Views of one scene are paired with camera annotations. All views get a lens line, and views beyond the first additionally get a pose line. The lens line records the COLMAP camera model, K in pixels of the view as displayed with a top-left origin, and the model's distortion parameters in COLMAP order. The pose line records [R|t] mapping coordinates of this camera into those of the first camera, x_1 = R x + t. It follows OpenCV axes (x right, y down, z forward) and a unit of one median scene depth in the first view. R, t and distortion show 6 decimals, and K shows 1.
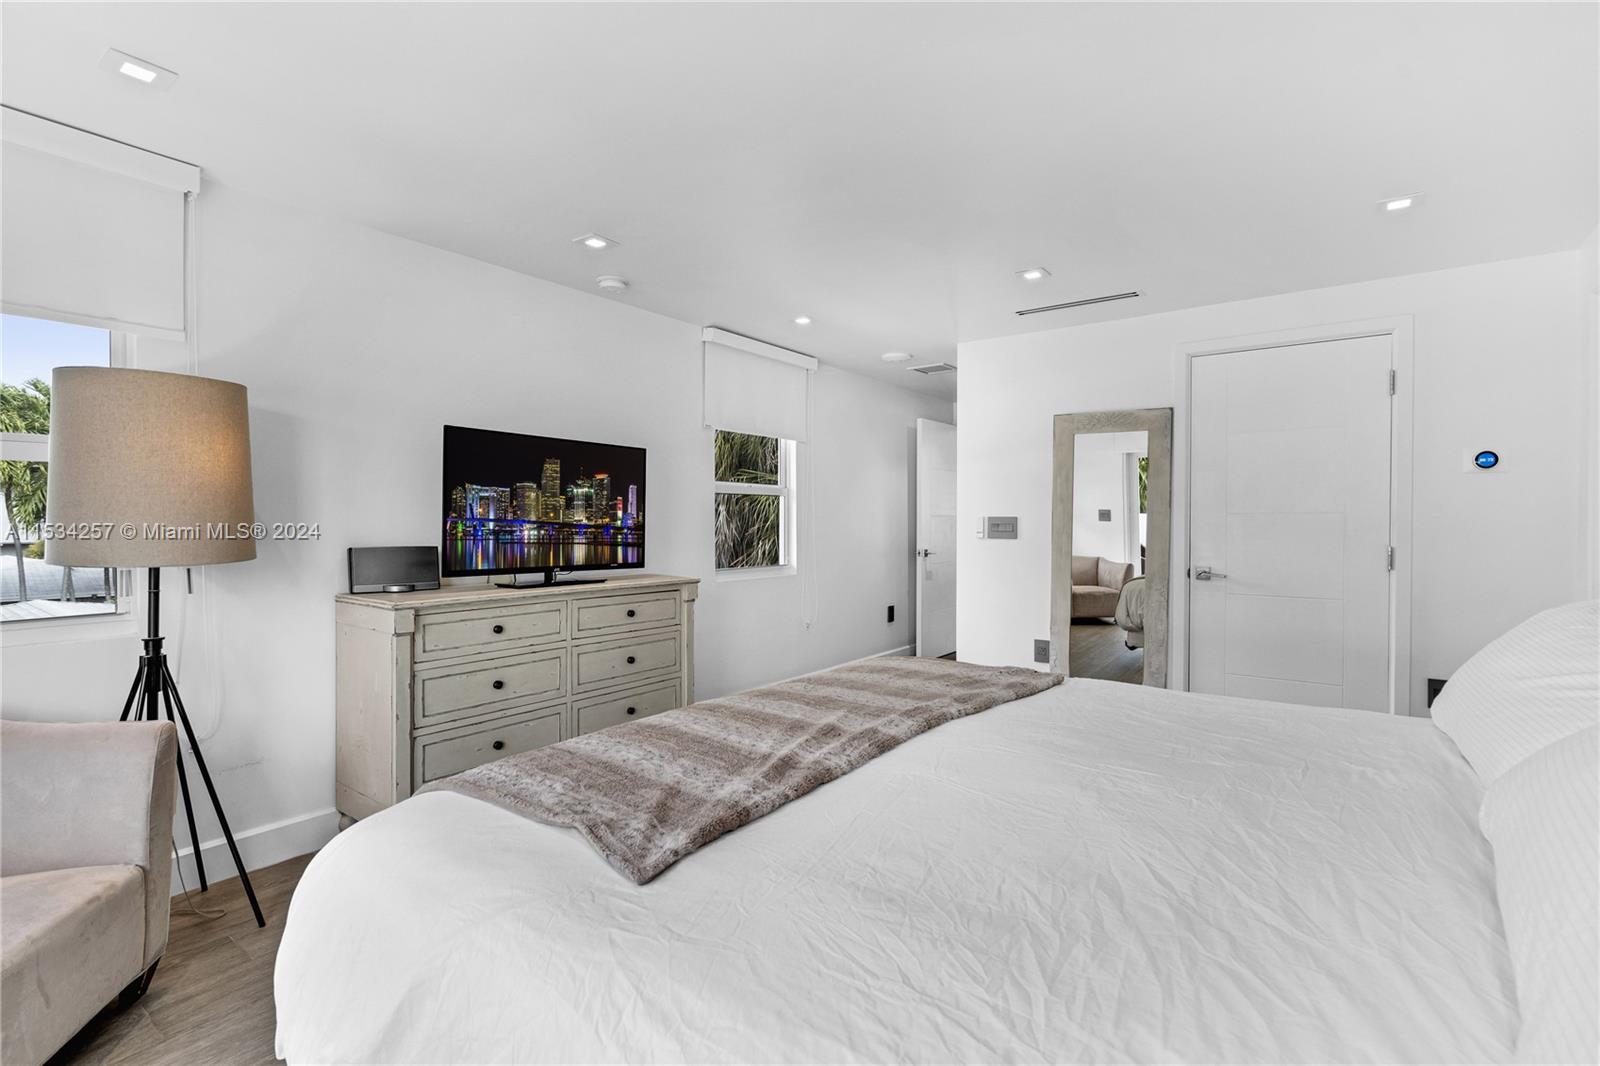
lens RADIAL K [[742.5, 0, 805.2], [0, 742.5, 524.2], [0, 0, 1]] dist [0.000052, 0.000522]
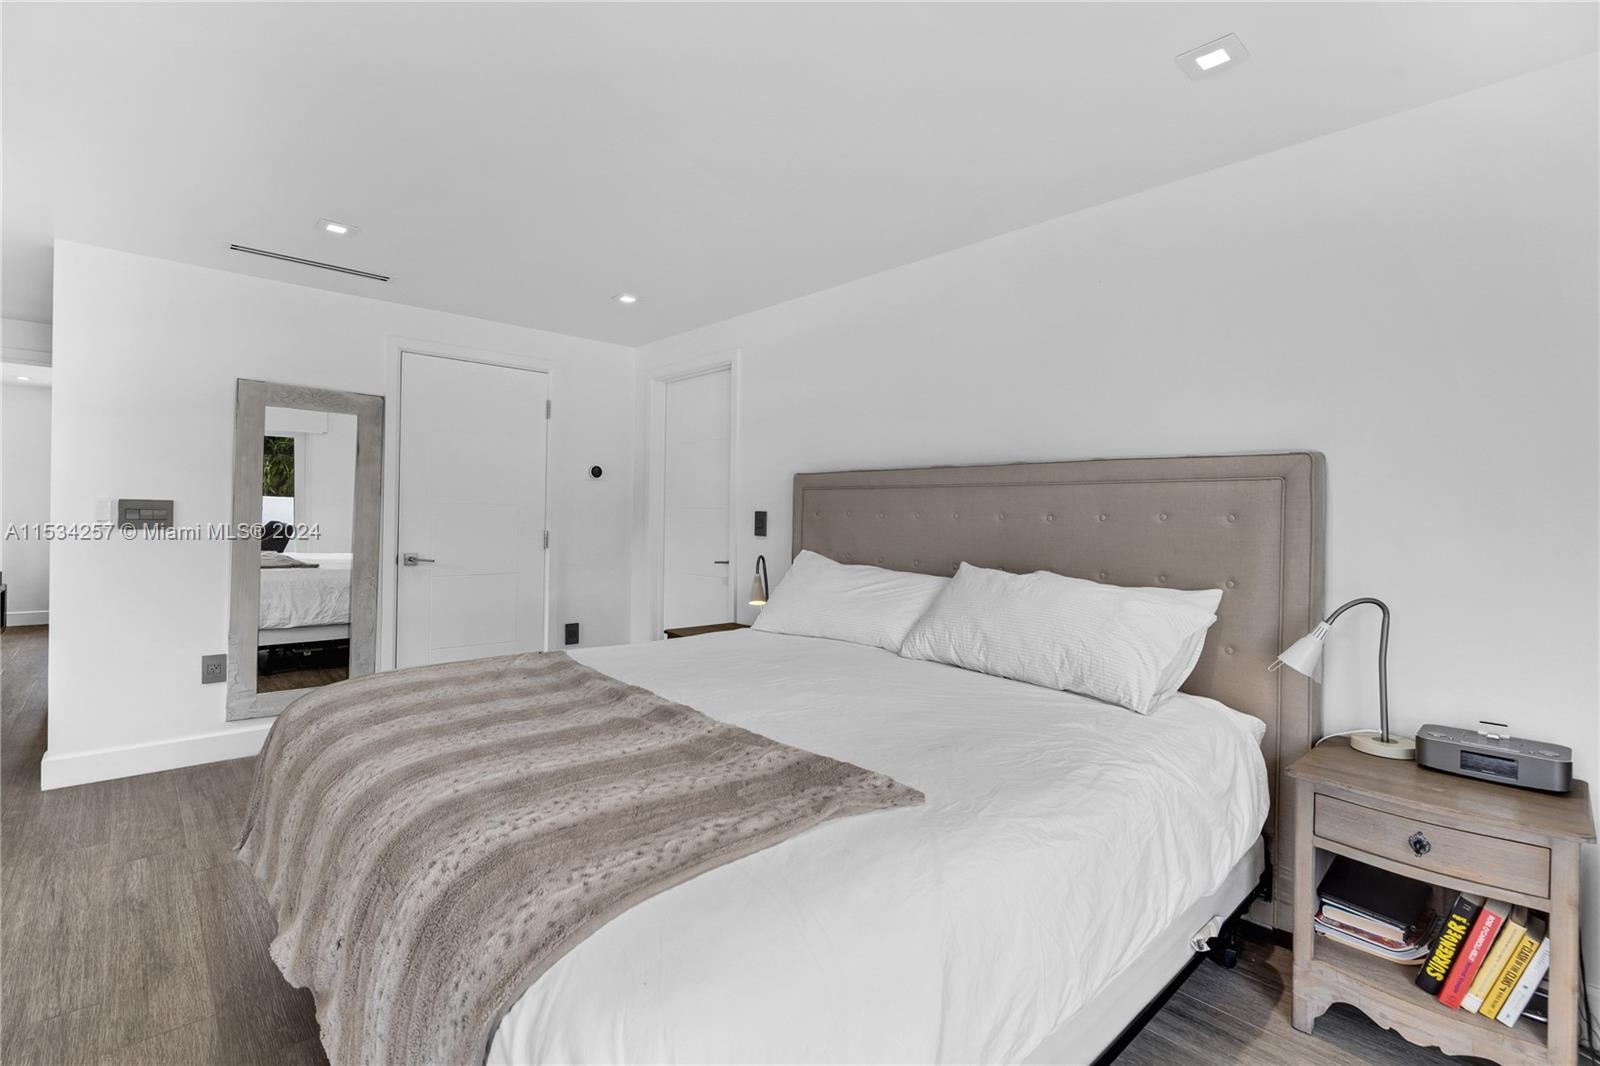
lens RADIAL K [[742.5, 0, 805.2], [0, 742.5, 524.2], [0, 0, 1]] dist [0.000052, 0.000522]
pose [[0.187021, -0.008556, 0.982319, -0.393701], [-0.012301, 0.999863, 0.011051, -0.002392], [-0.982279, -0.014150, 0.186890, 0.249393]]
